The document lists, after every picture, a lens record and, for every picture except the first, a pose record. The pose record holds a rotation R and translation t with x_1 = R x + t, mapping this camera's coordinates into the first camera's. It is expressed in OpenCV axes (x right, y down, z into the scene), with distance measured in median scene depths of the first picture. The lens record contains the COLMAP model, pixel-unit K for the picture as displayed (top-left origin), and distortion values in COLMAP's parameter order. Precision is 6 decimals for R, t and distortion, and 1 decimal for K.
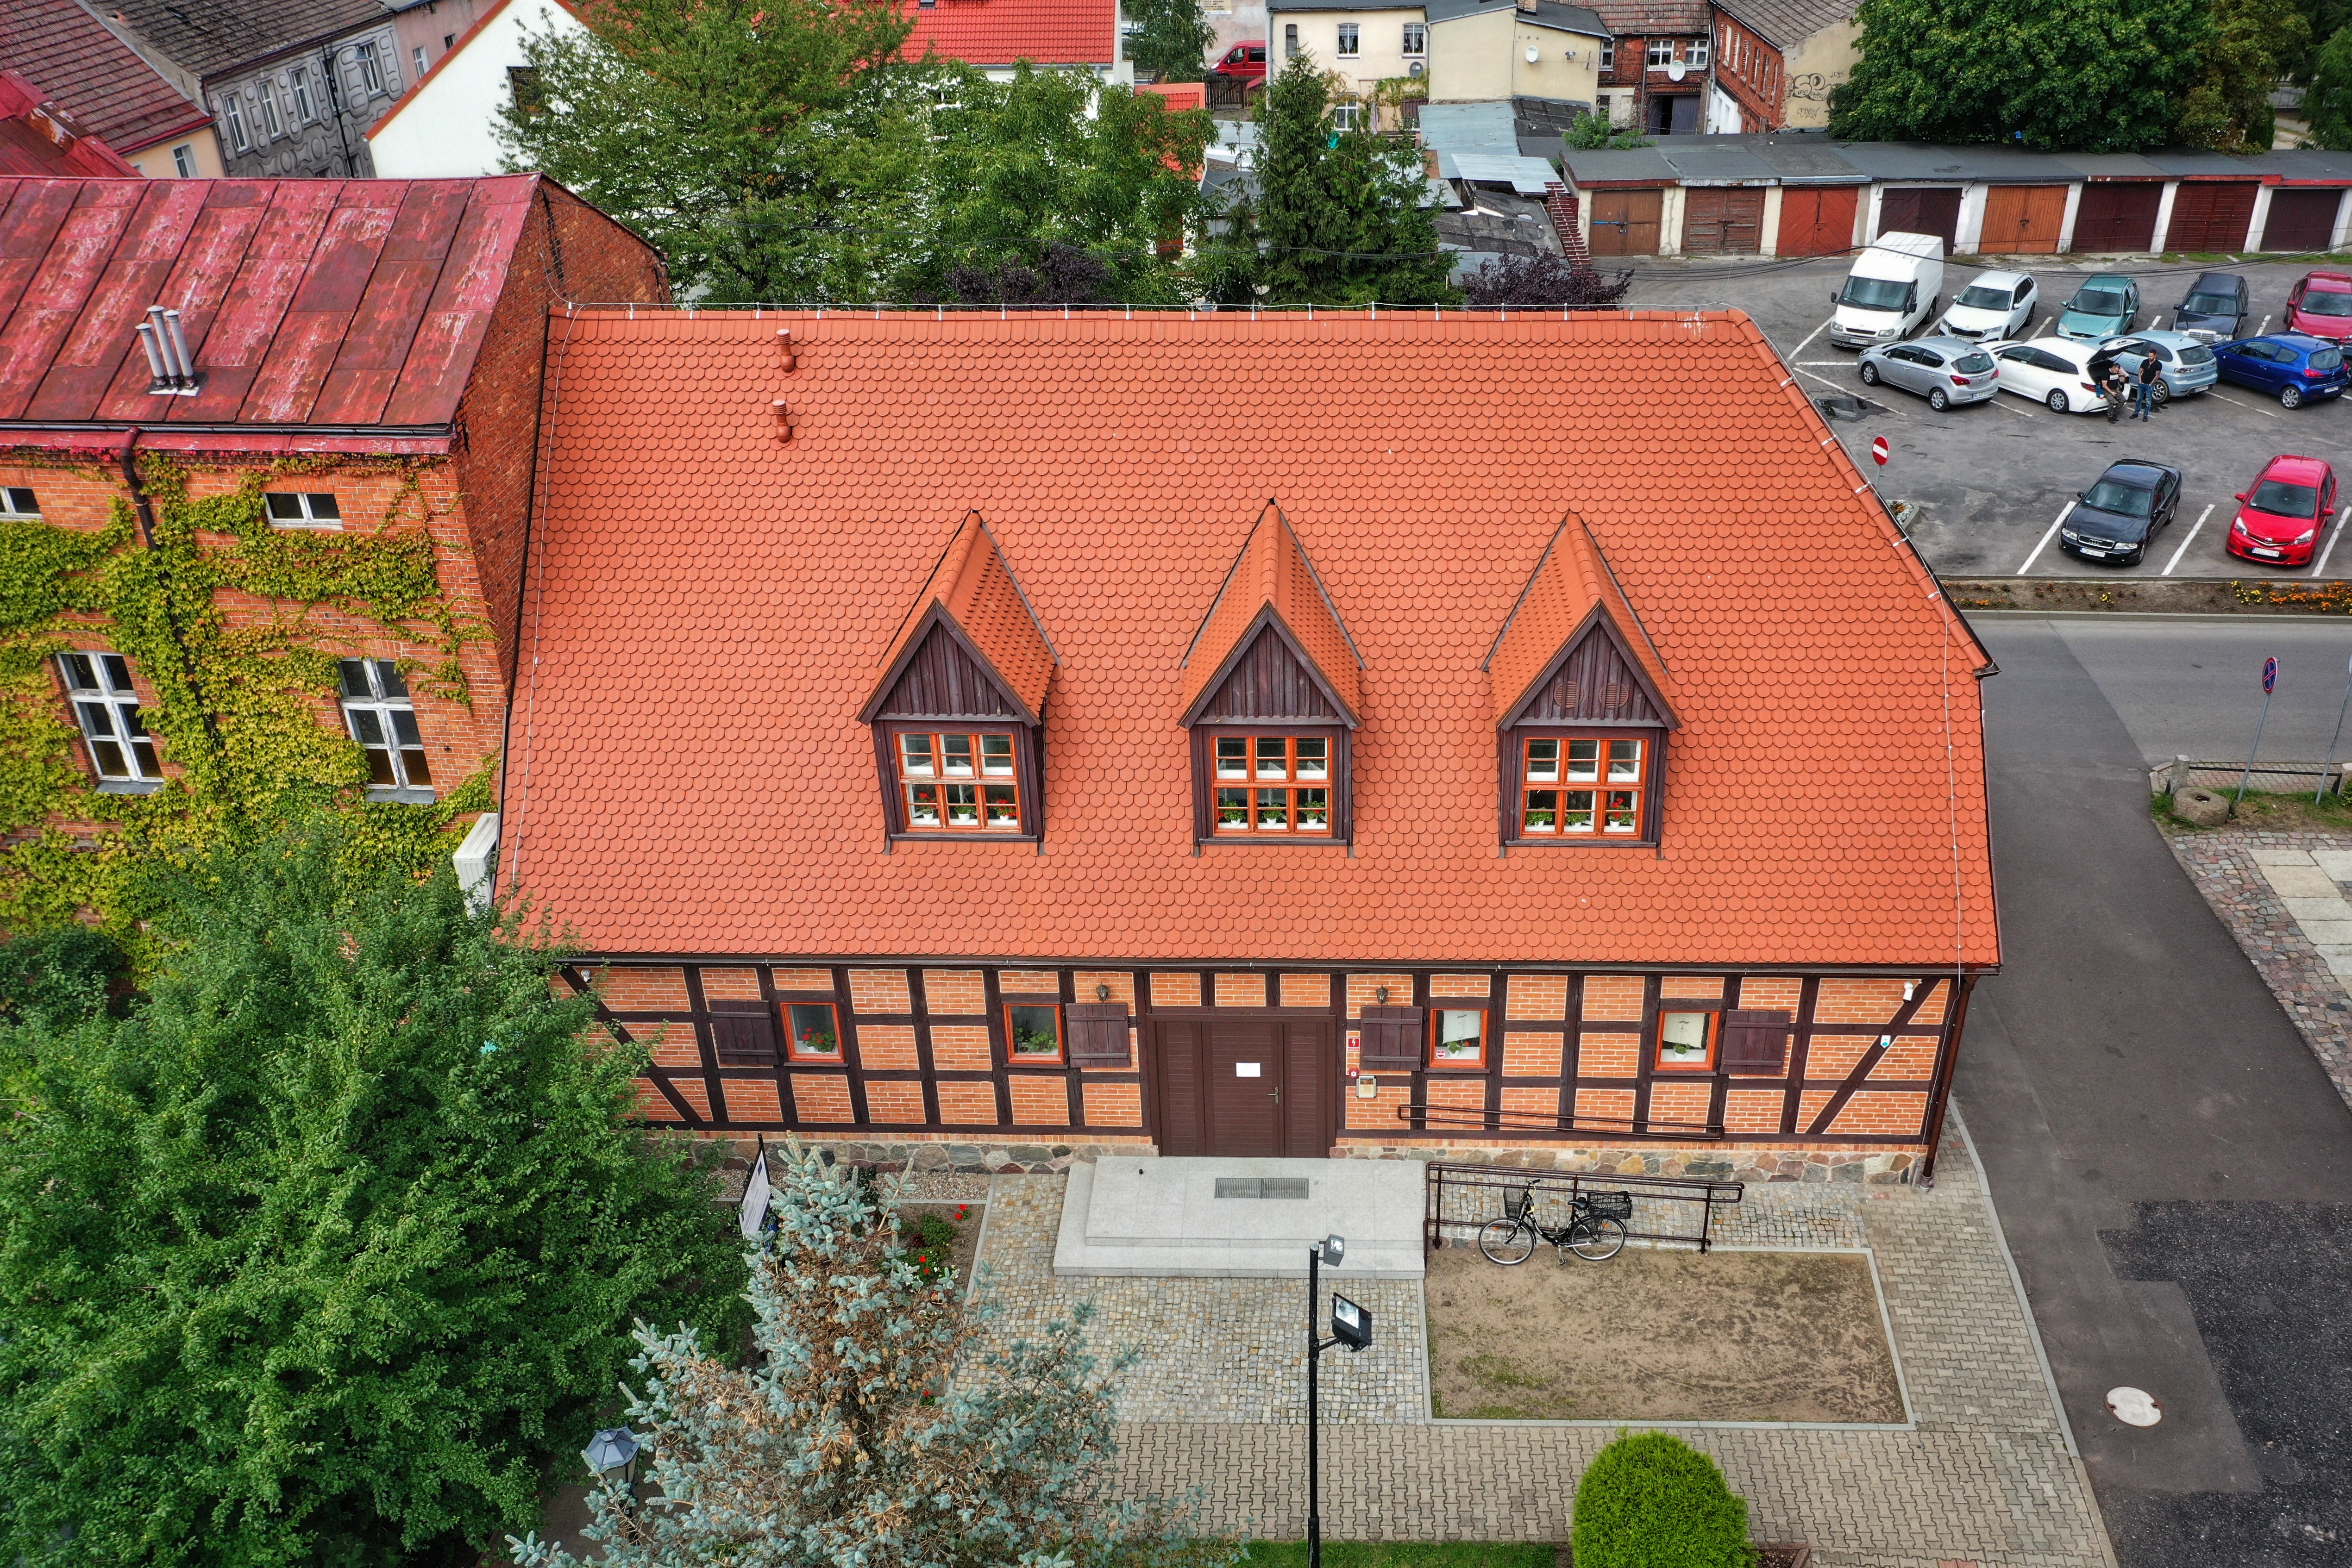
lens RADIAL K [[1860.5, 0, 1261.4], [0, 1860.5, 826.2], [0, 0, 1]] dist [0.007190, -0.000829]
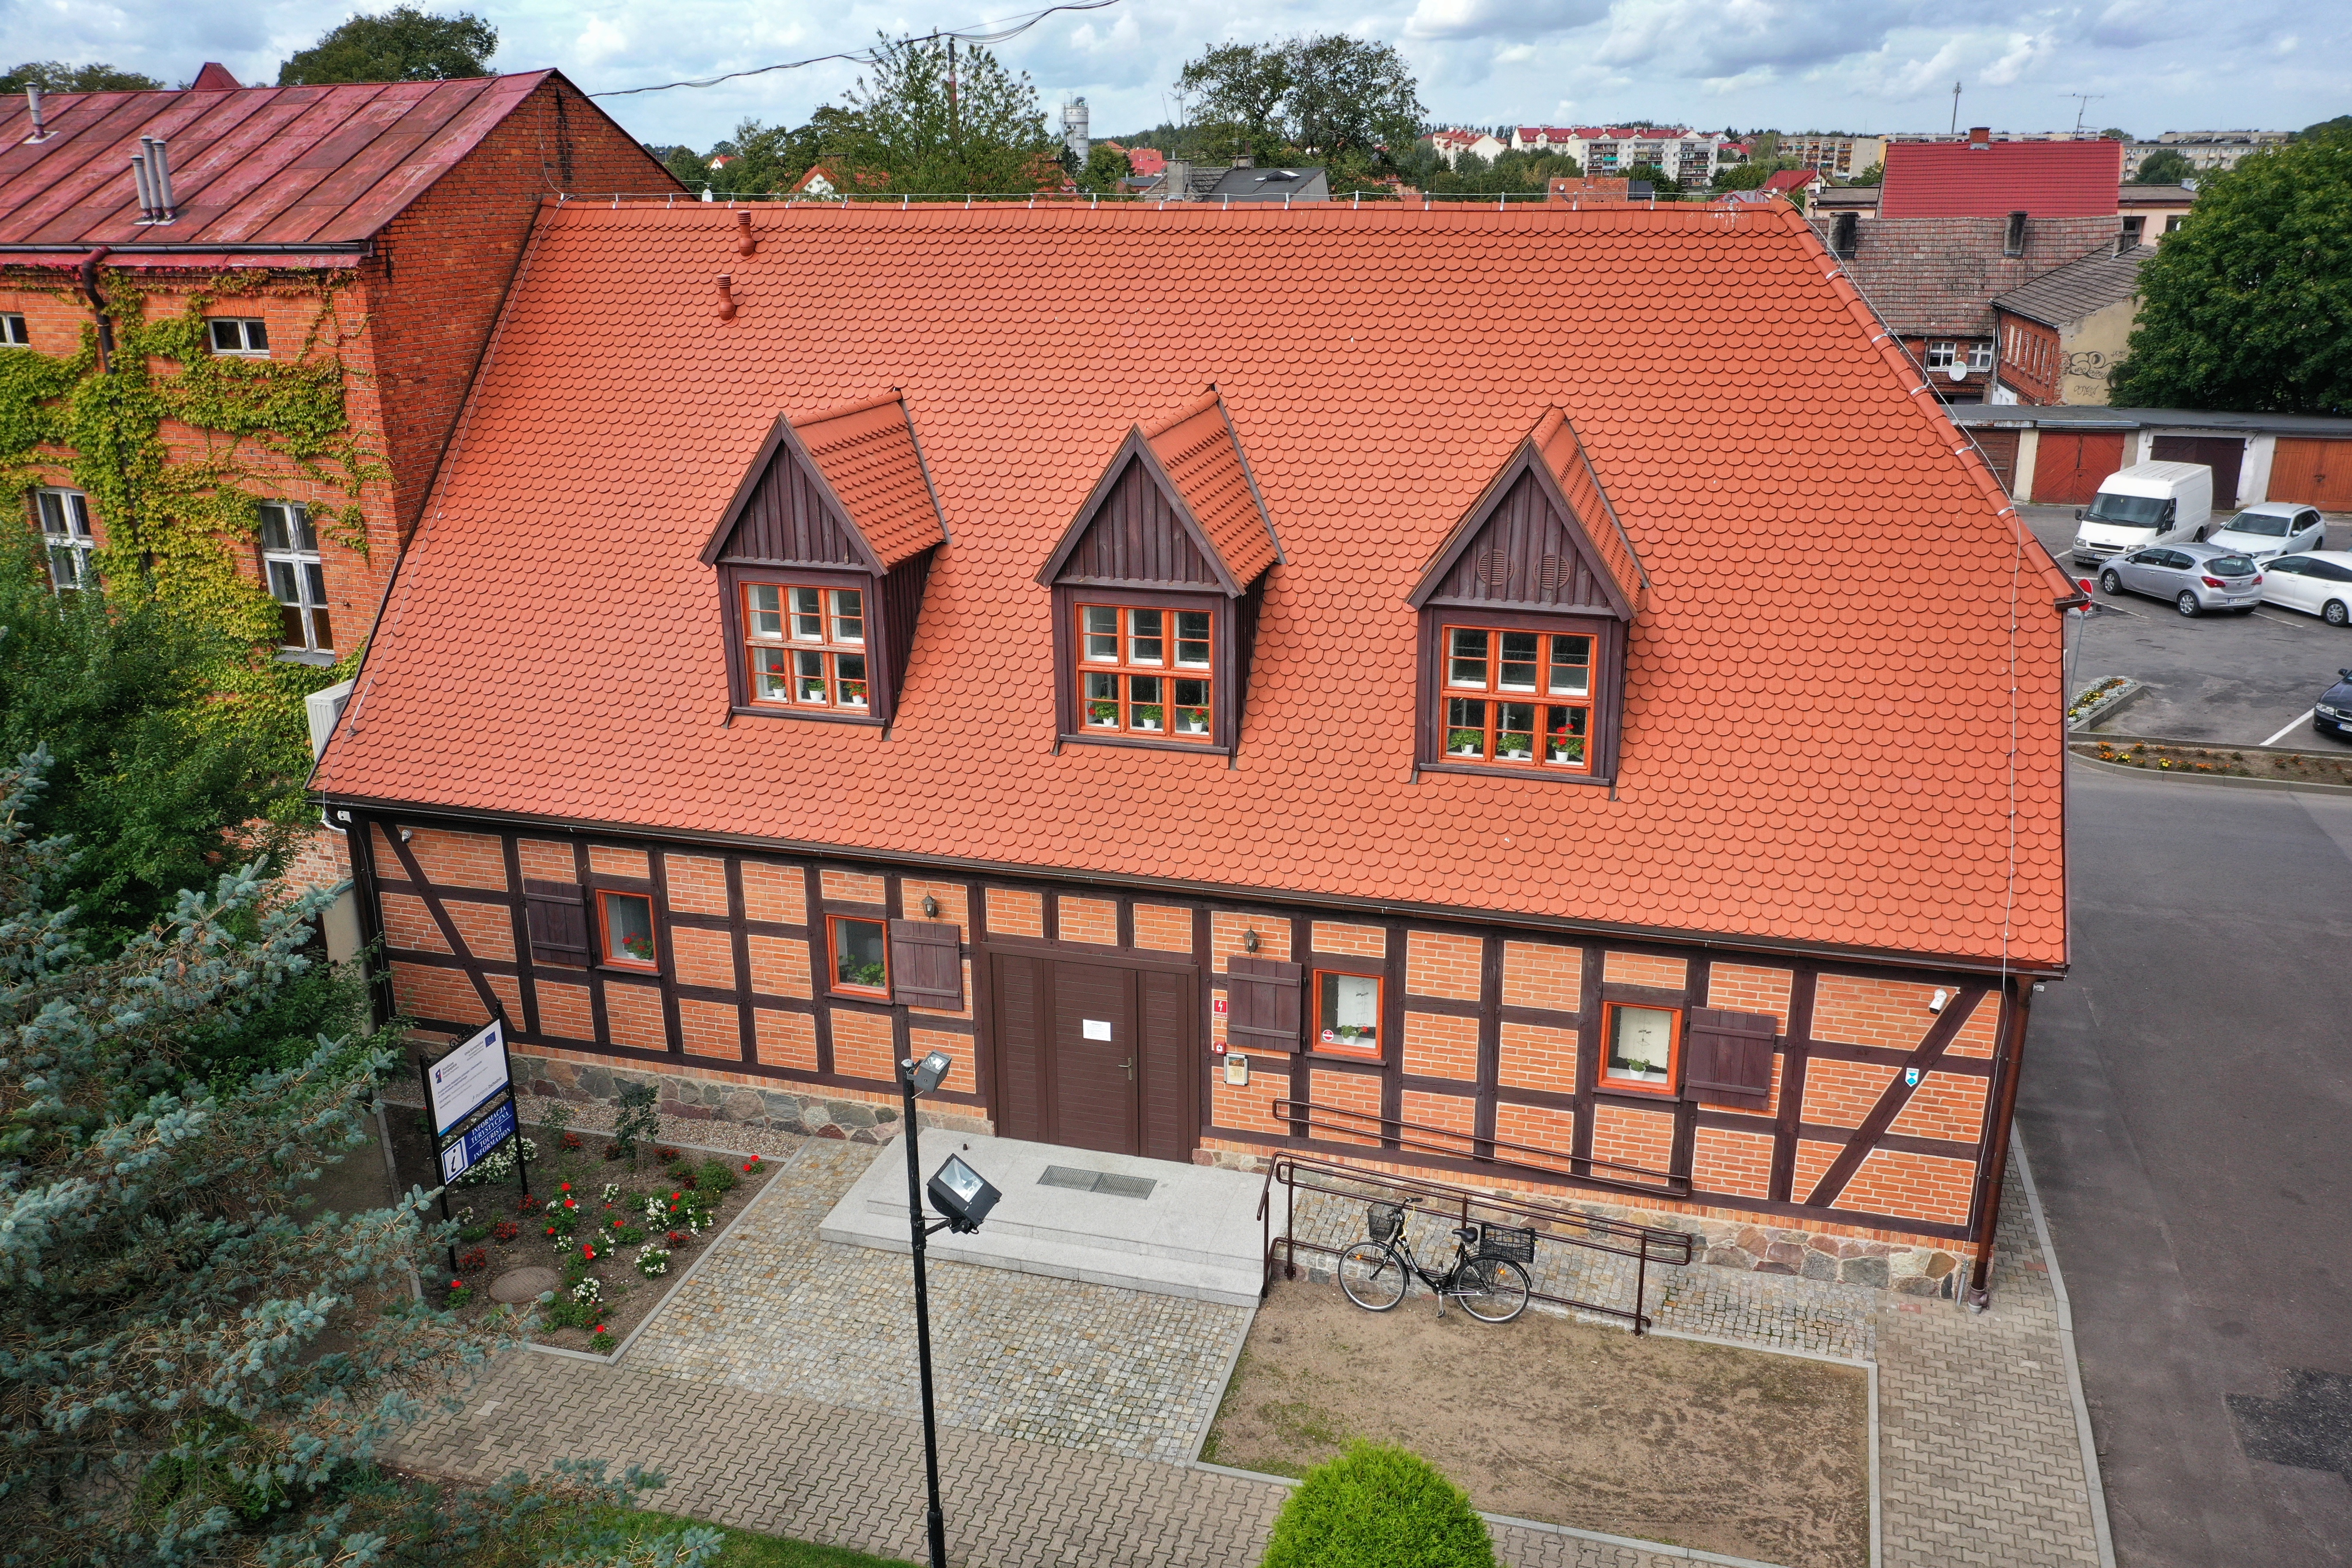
lens RADIAL K [[1750.5, 0, 1199.5], [0, 1750.5, 796.2], [0, 0, 1]] dist [0.001346, 0.000949]
pose [[0.972113, 0.084964, -0.218582, 0.198084], [-0.126823, 0.974474, -0.185244, 0.168383], [0.197263, 0.207800, 0.958074, 0.247811]]
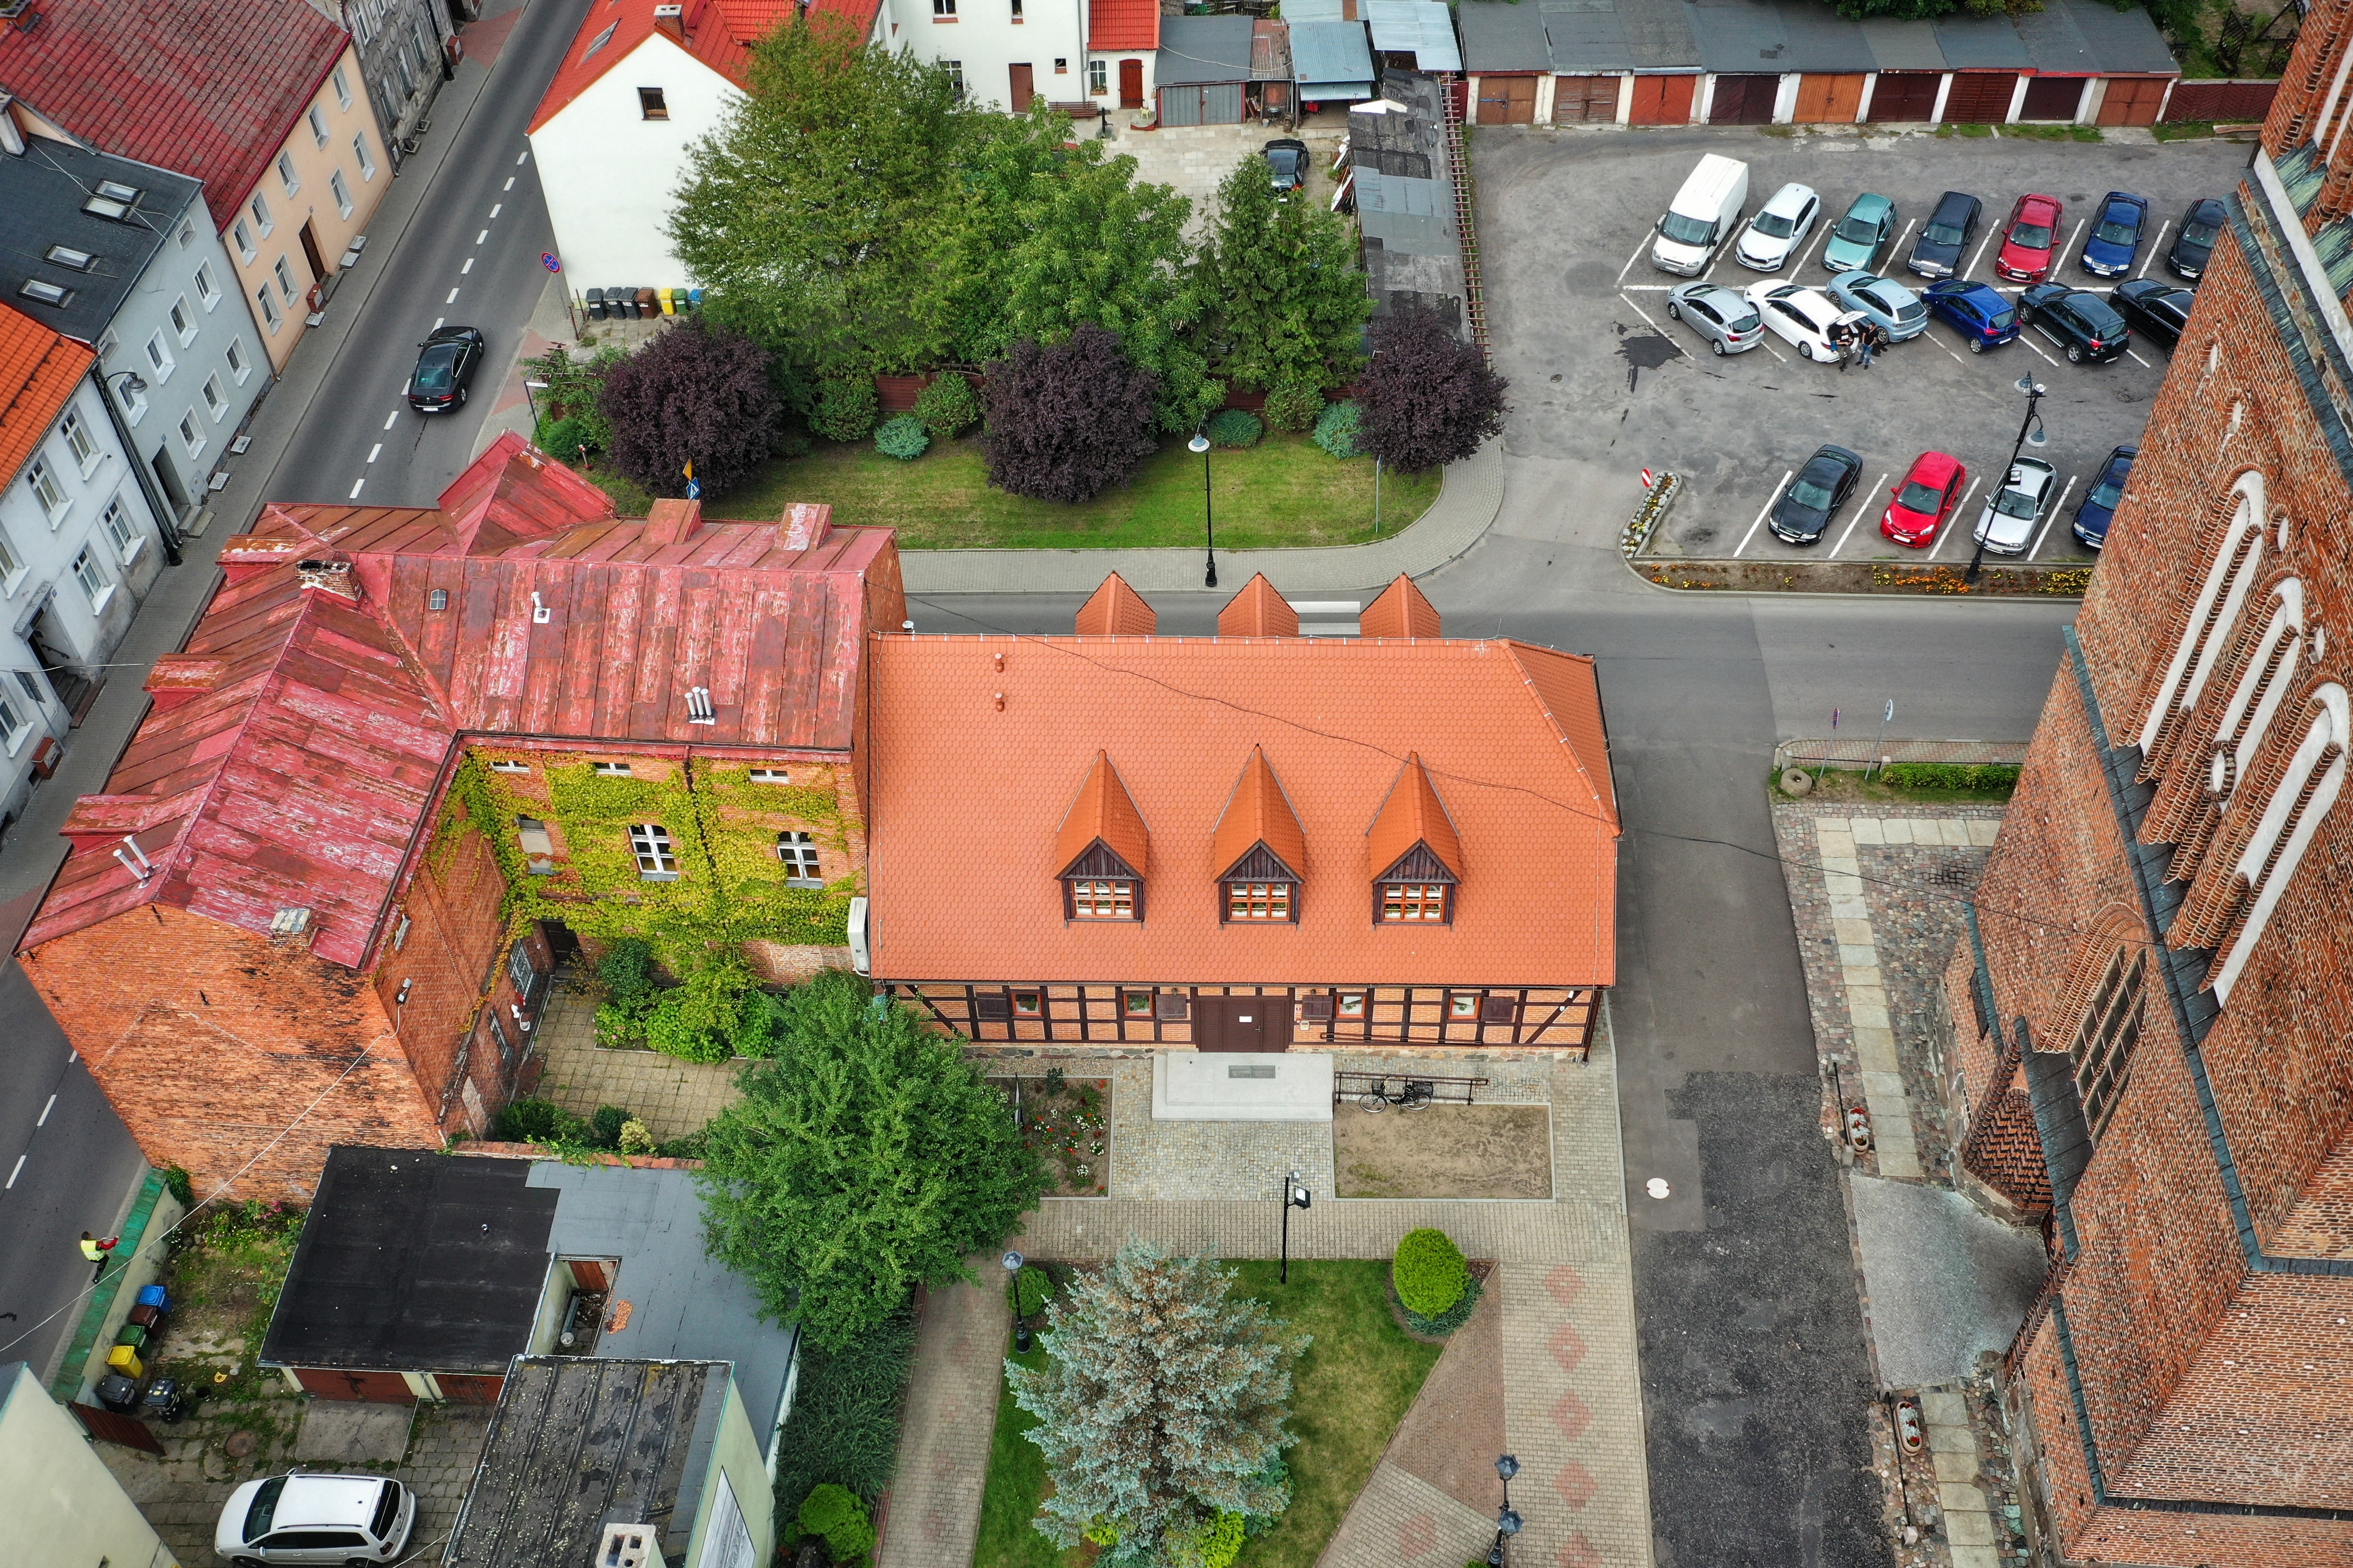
lens RADIAL K [[1934.7, 0, 1177.4], [0, 1934.7, 722.0], [0, 0, 1]] dist [0.003184, -0.008070]
pose [[0.999929, -0.011283, 0.003714, -0.084422], [0.009945, 0.966177, 0.257688, -0.715282], [-0.006496, -0.257632, 0.966221, -0.926059]]
